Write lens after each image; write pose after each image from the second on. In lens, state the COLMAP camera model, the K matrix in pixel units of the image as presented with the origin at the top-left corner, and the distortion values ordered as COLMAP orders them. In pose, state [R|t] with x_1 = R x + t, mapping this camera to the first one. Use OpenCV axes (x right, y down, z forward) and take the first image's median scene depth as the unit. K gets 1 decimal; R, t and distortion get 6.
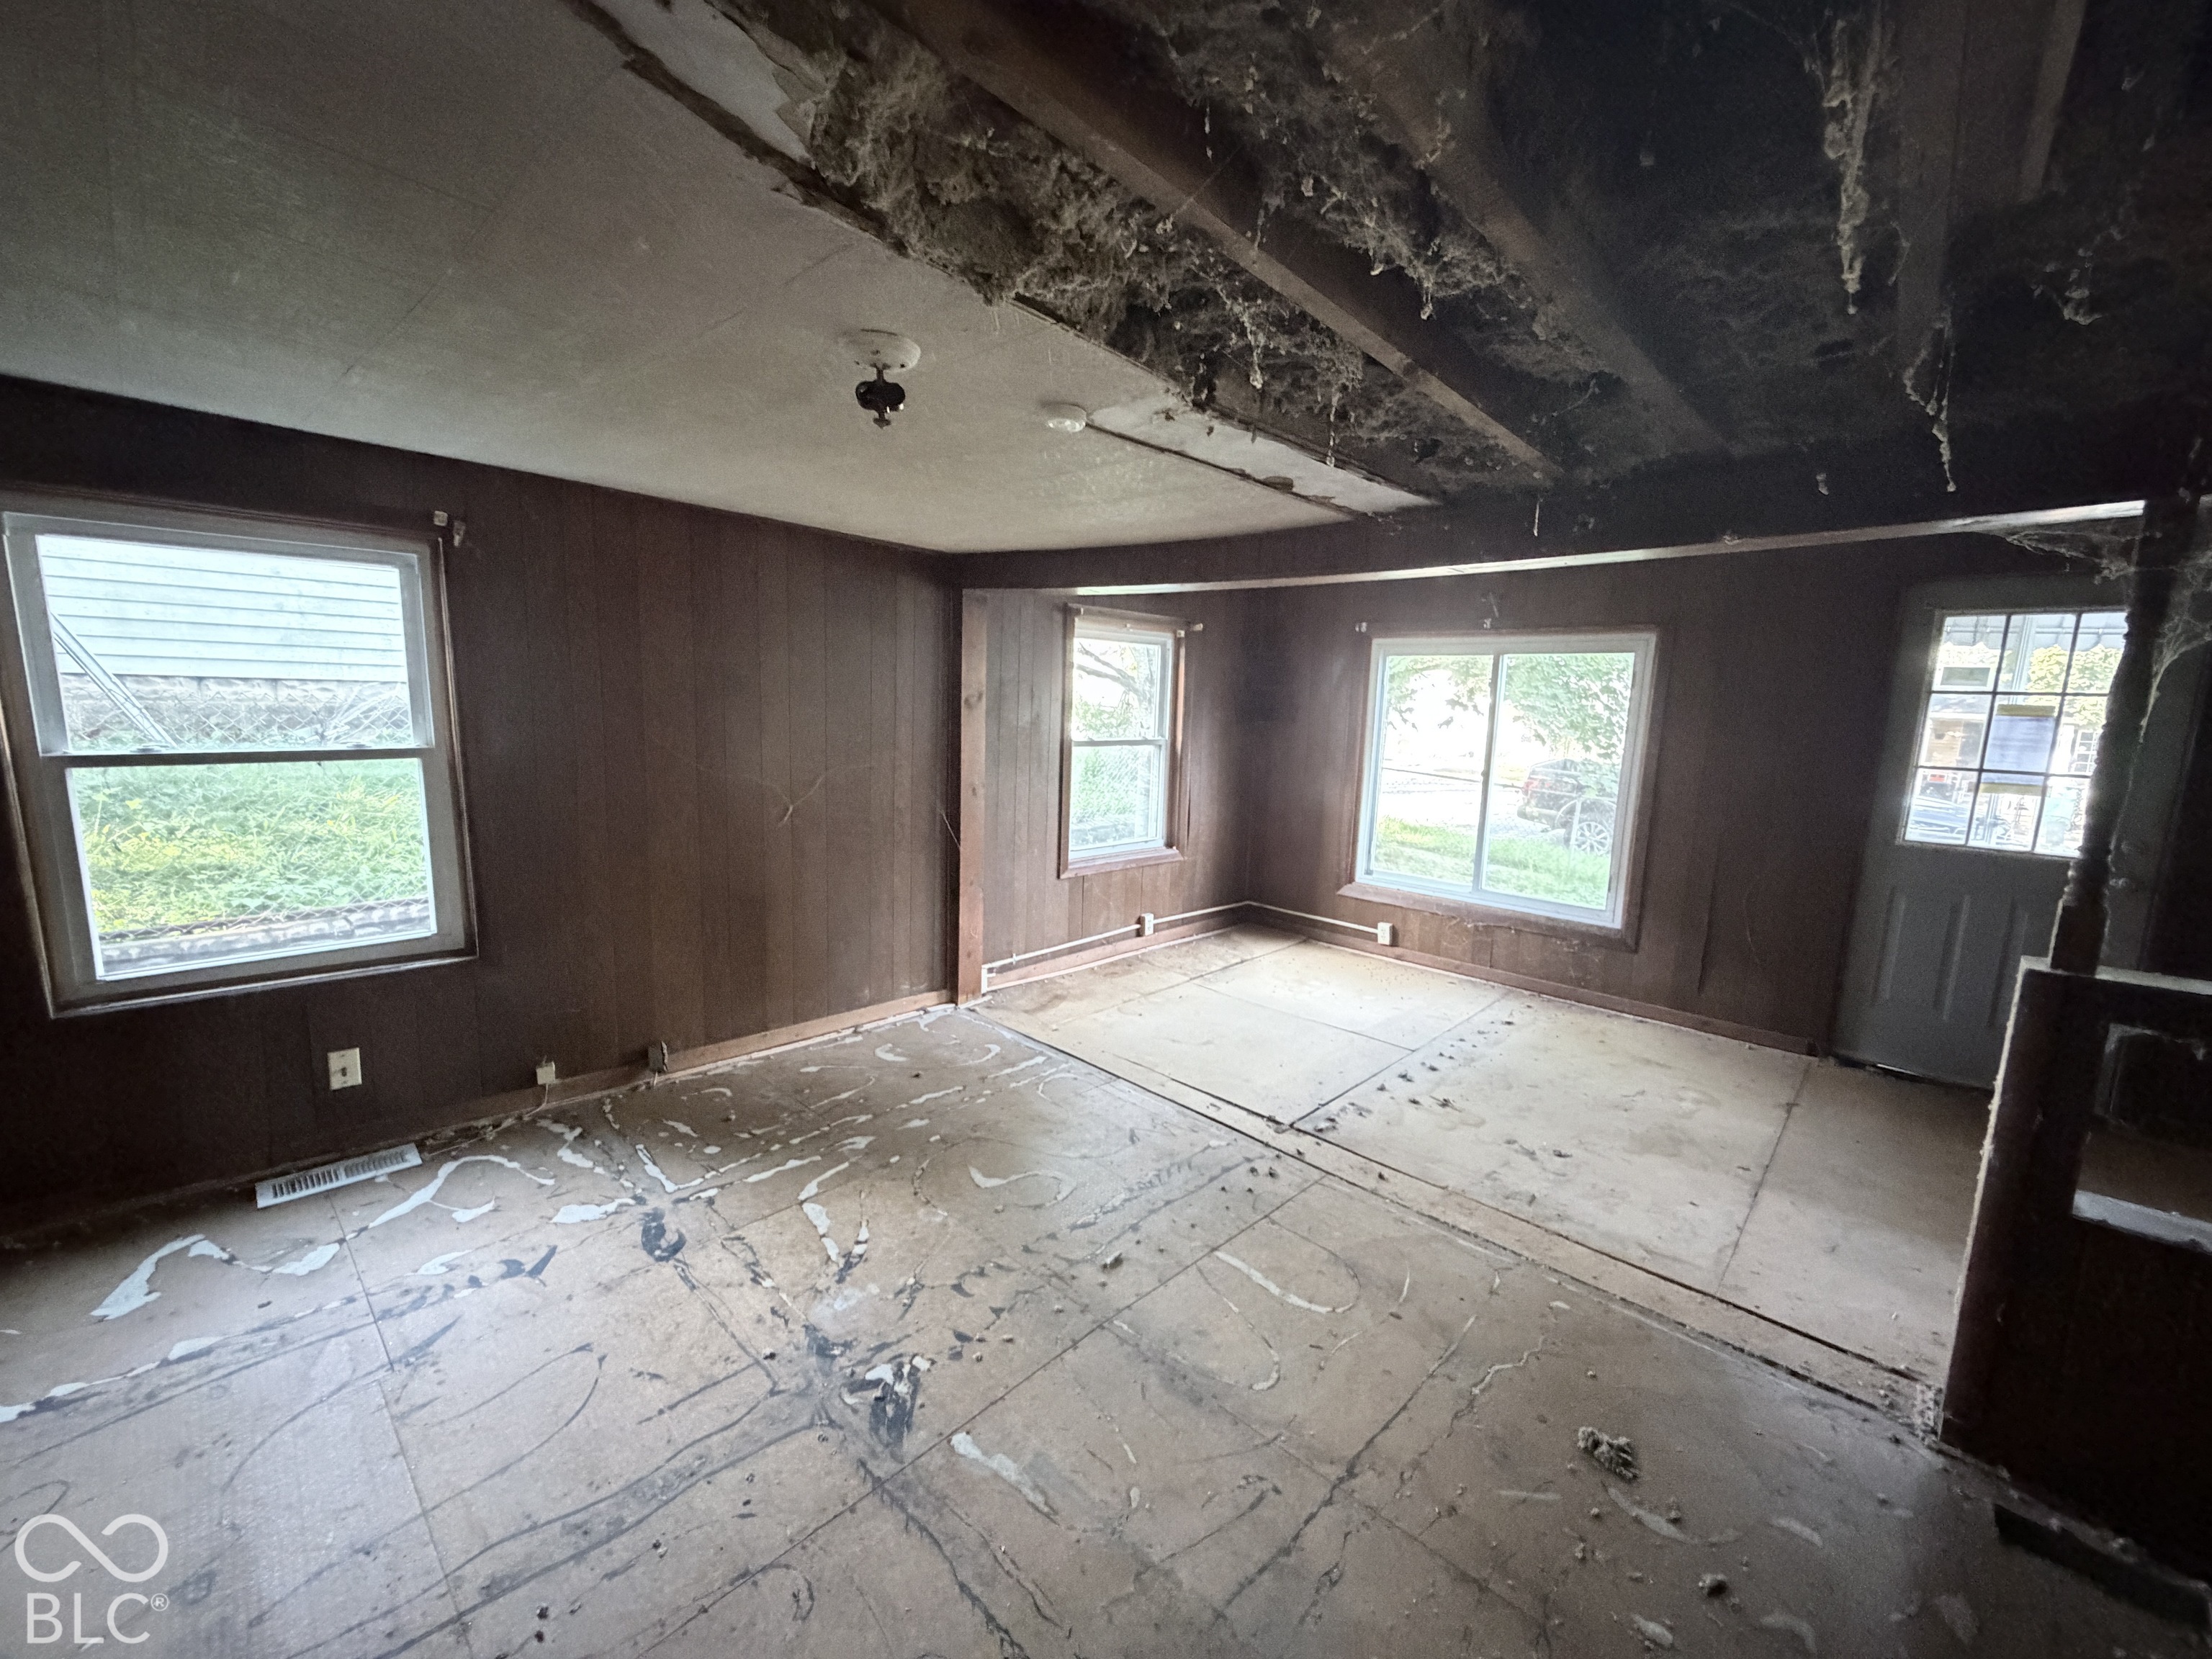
lens RADIAL K [[882.0, 0, 1103.8], [0, 882.0, 838.4], [0, 0, 1]] dist [-0.000361, 0.000263]
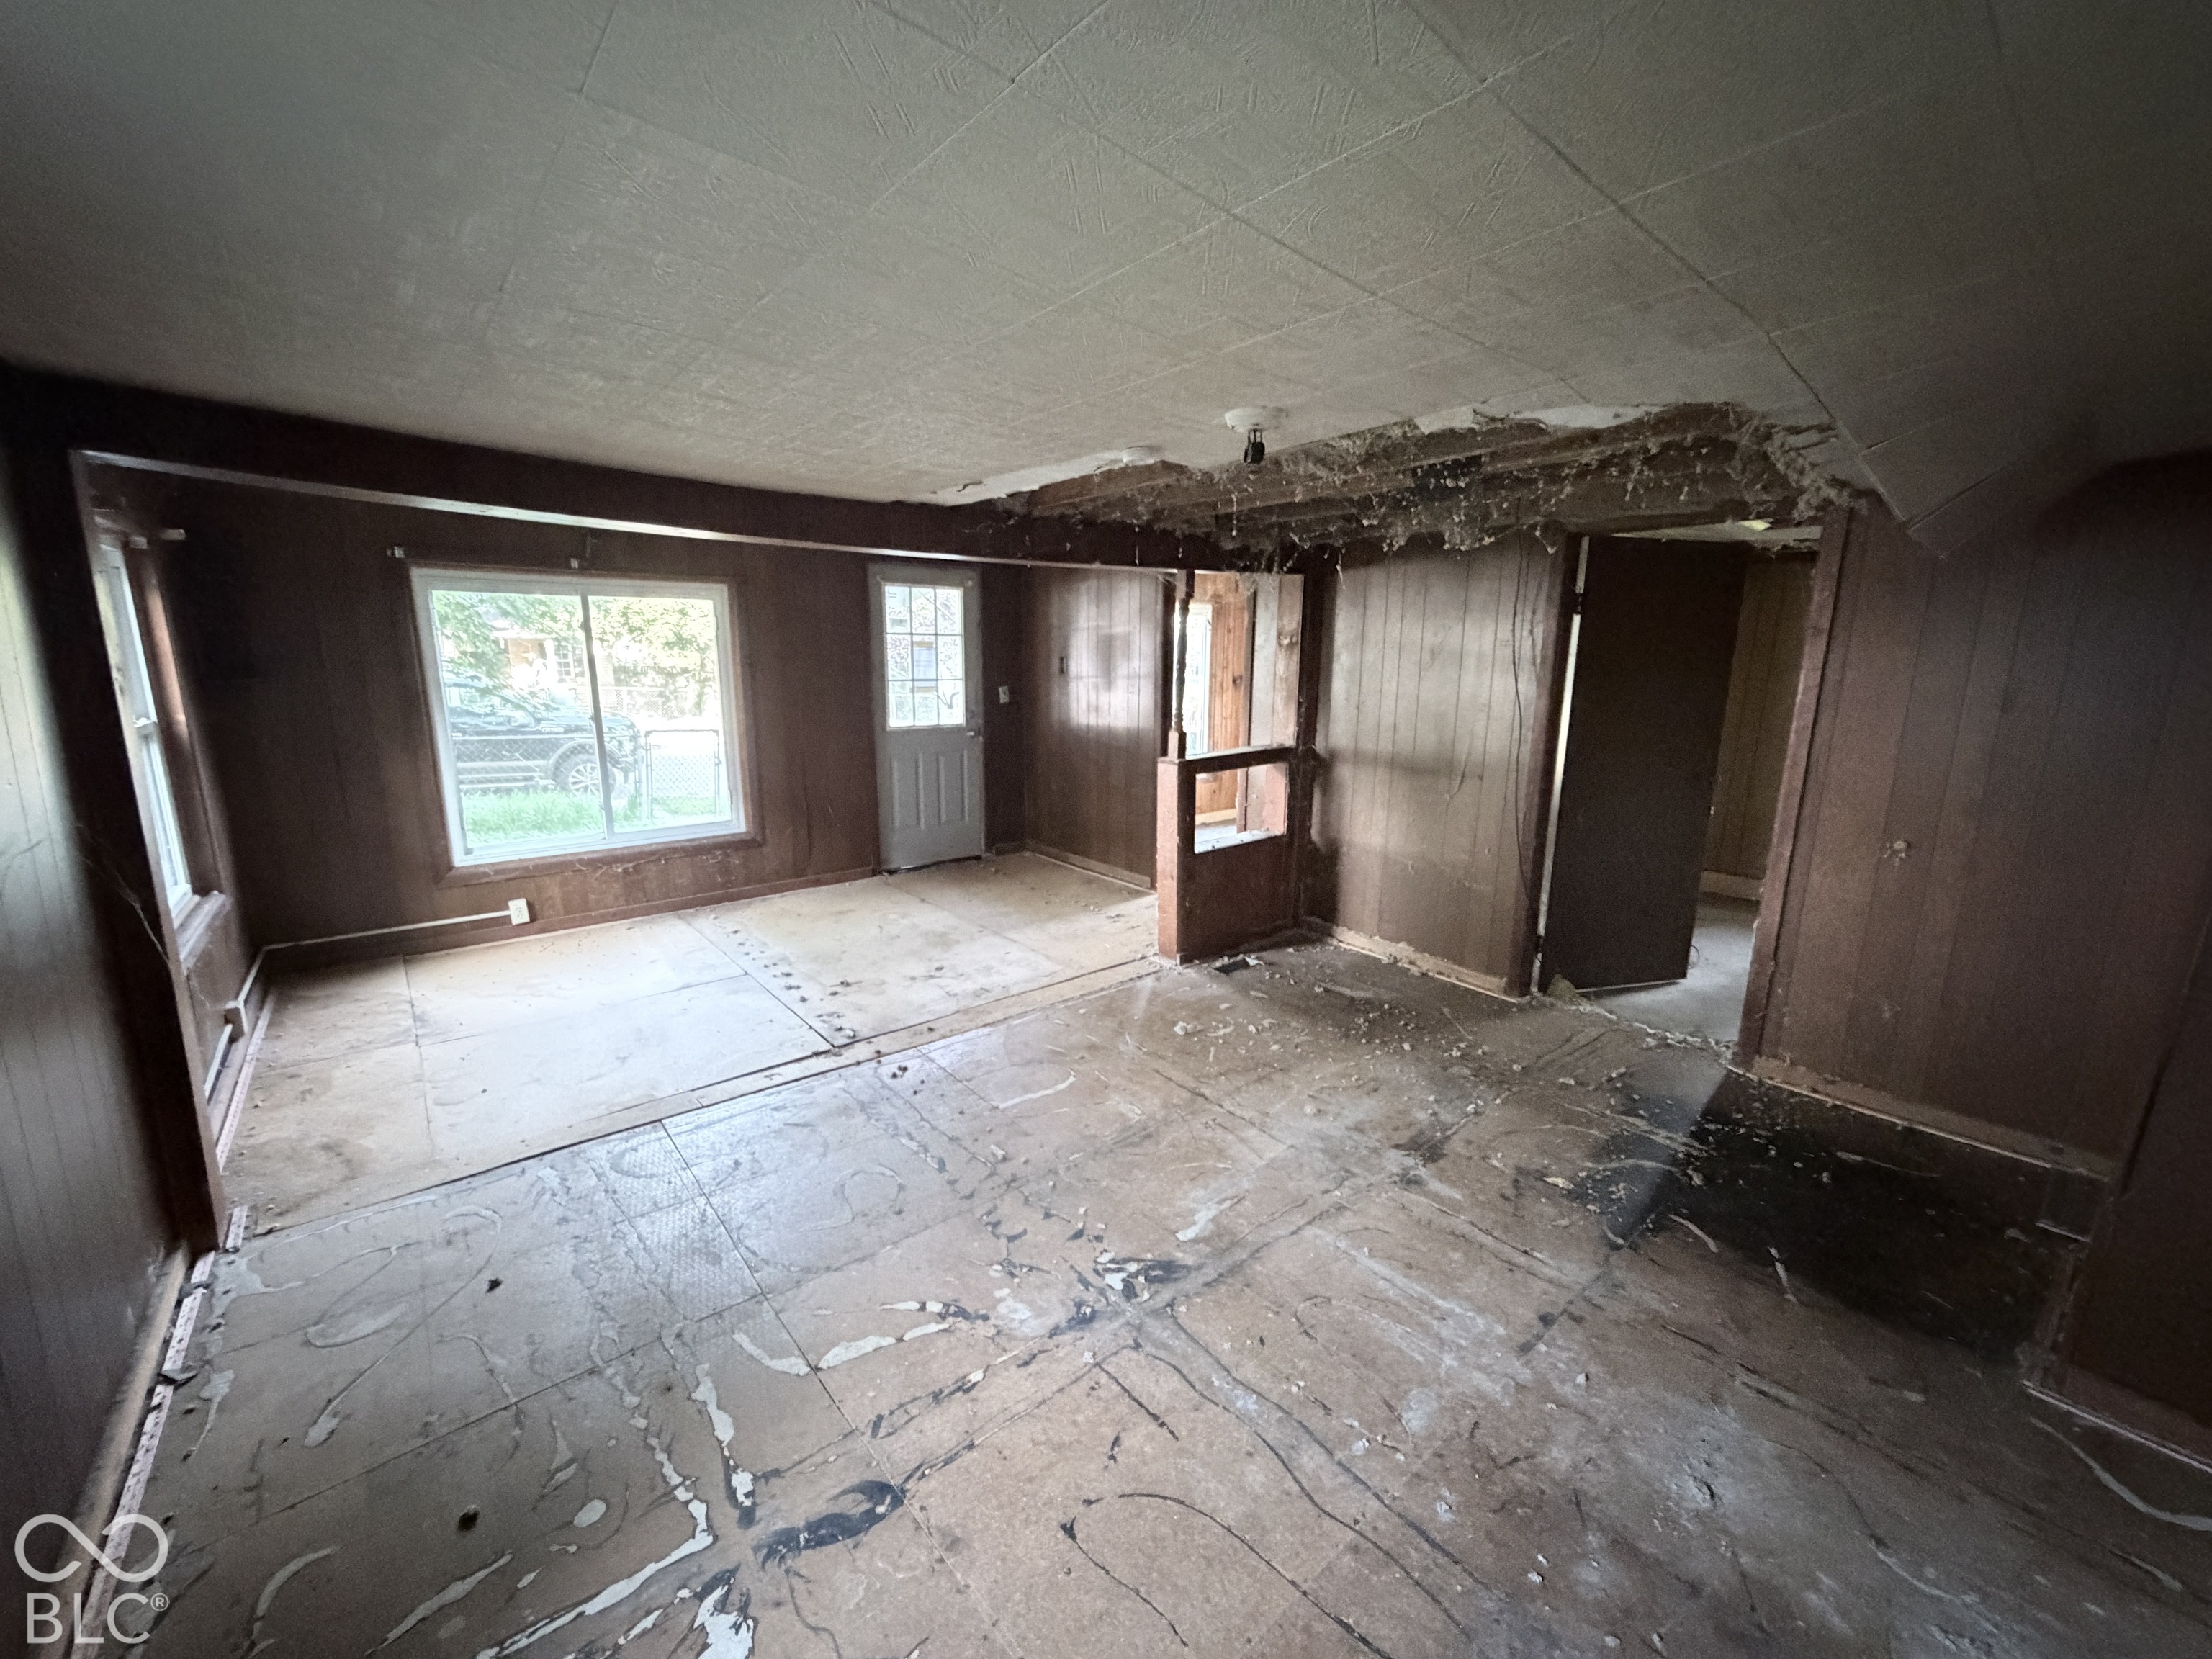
lens RADIAL K [[882.0, 0, 1103.1], [0, 882.0, 824.7], [0, 0, 1]] dist [-0.000361, 0.000263]
pose [[0.114545, -0.227002, 0.967135, -0.690734], [0.151371, 0.966162, 0.208846, -0.110670], [-0.981818, 0.122474, 0.145030, 0.444848]]
